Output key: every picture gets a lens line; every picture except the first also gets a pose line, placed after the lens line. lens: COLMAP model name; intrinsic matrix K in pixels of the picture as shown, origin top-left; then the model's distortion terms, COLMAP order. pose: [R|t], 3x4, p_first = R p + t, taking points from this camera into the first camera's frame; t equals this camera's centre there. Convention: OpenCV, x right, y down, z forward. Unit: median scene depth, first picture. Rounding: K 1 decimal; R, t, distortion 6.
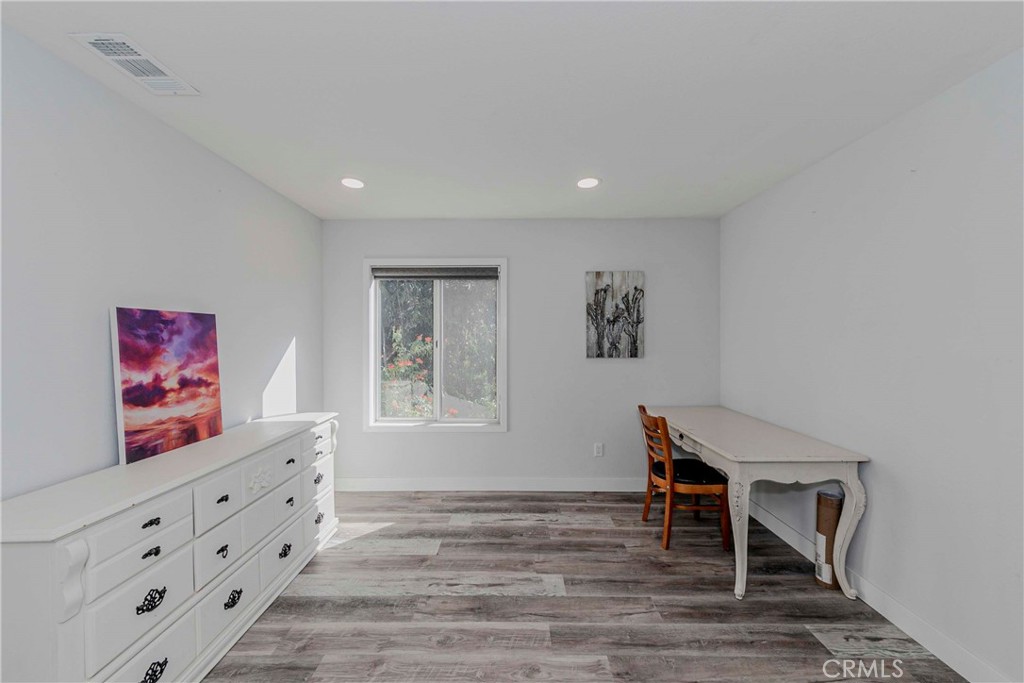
lens RADIAL K [[365.4, 0, 512.0], [0, 365.4, 344.4], [0, 0, 1]] dist [0.000364, -0.000018]
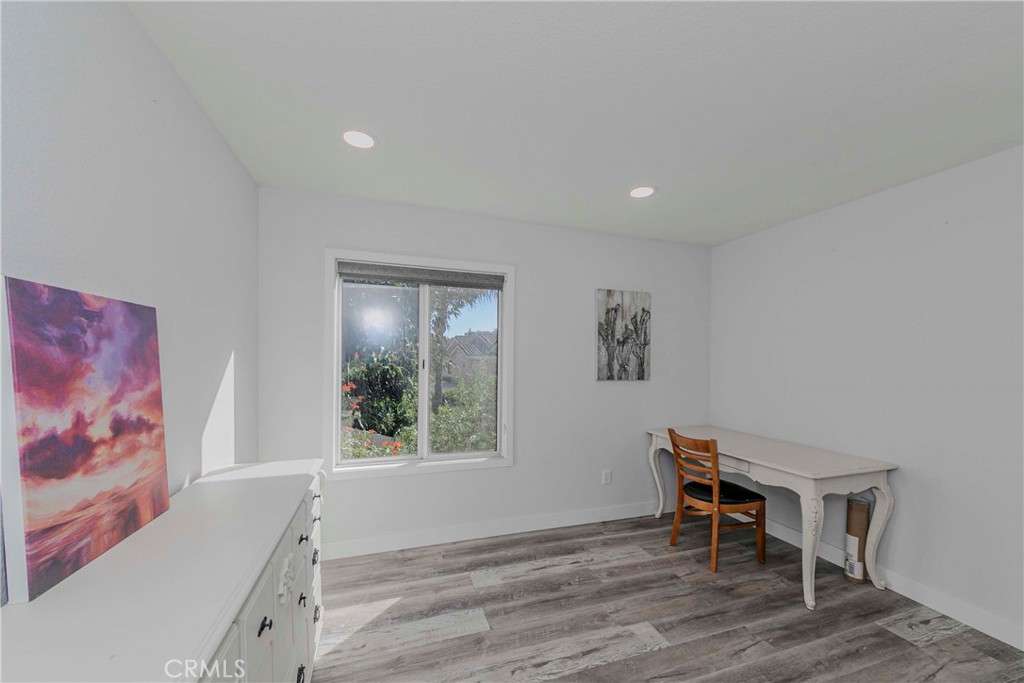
lens RADIAL K [[376.8, 0, 513.0], [0, 376.8, 368.3], [0, 0, 1]] dist [-0.007266, 0.004384]
pose [[0.941246, 0.008229, 0.337620, -0.472424], [-0.009344, 0.999955, 0.001679, 0.008824], [-0.337591, -0.004735, 0.941281, 0.236022]]
